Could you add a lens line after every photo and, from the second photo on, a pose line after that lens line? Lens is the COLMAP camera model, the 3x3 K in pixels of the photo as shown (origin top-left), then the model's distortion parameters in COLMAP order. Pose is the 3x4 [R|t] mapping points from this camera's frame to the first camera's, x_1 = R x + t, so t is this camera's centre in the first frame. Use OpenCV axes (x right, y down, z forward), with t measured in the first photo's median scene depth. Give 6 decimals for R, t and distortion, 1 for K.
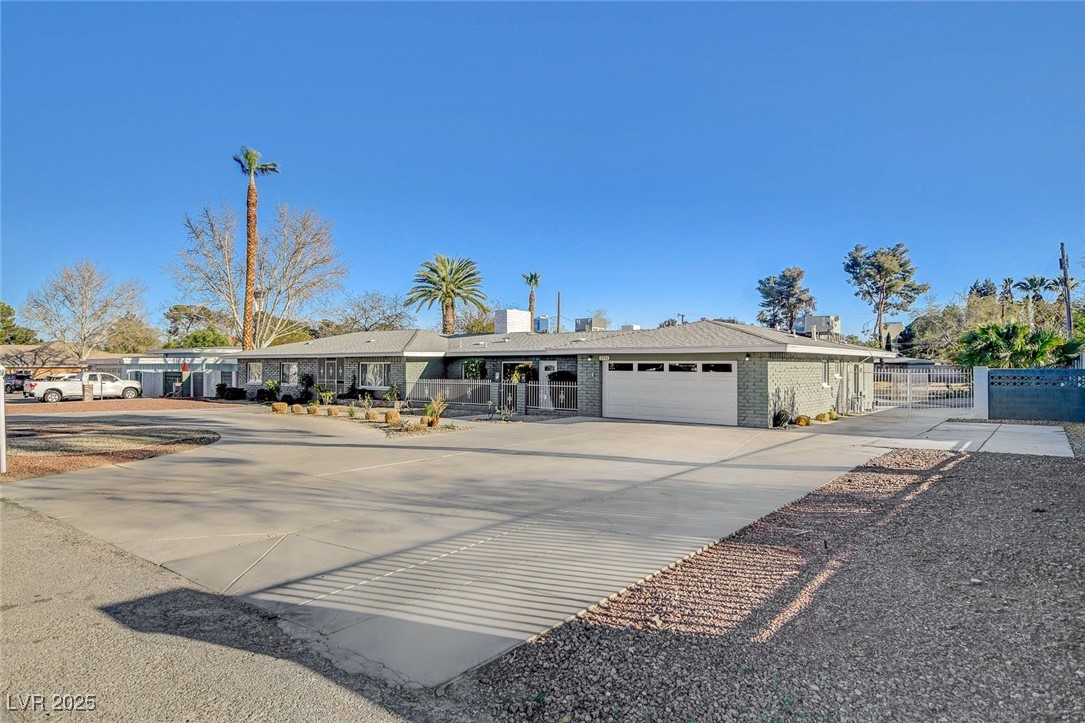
lens RADIAL K [[662.8, 0, 541.6], [0, 662.8, 352.0], [0, 0, 1]] dist [0.007927, 0.005605]
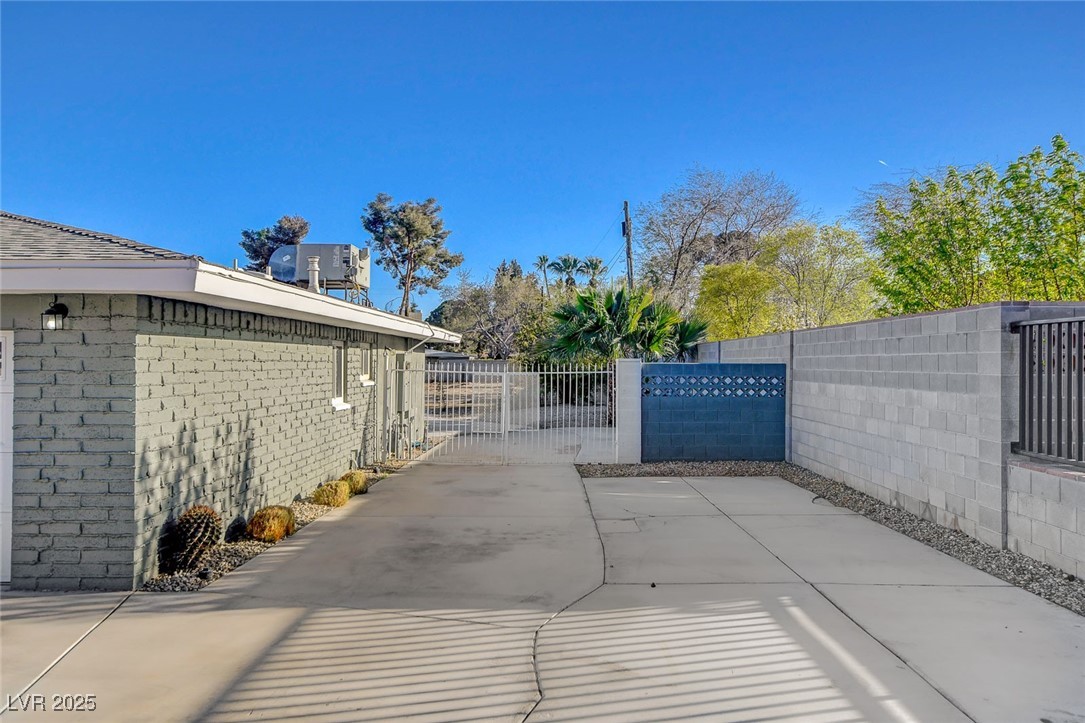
lens RADIAL K [[851.2, 0, 542.3], [0, 851.2, 361.7], [0, 0, 1]] dist [0.006072, 0.003969]
pose [[0.801572, 0.002385, 0.597893, 0.065117], [-0.015694, 0.999731, 0.017052, 0.004162], [-0.597692, -0.023052, 0.801394, 0.153633]]
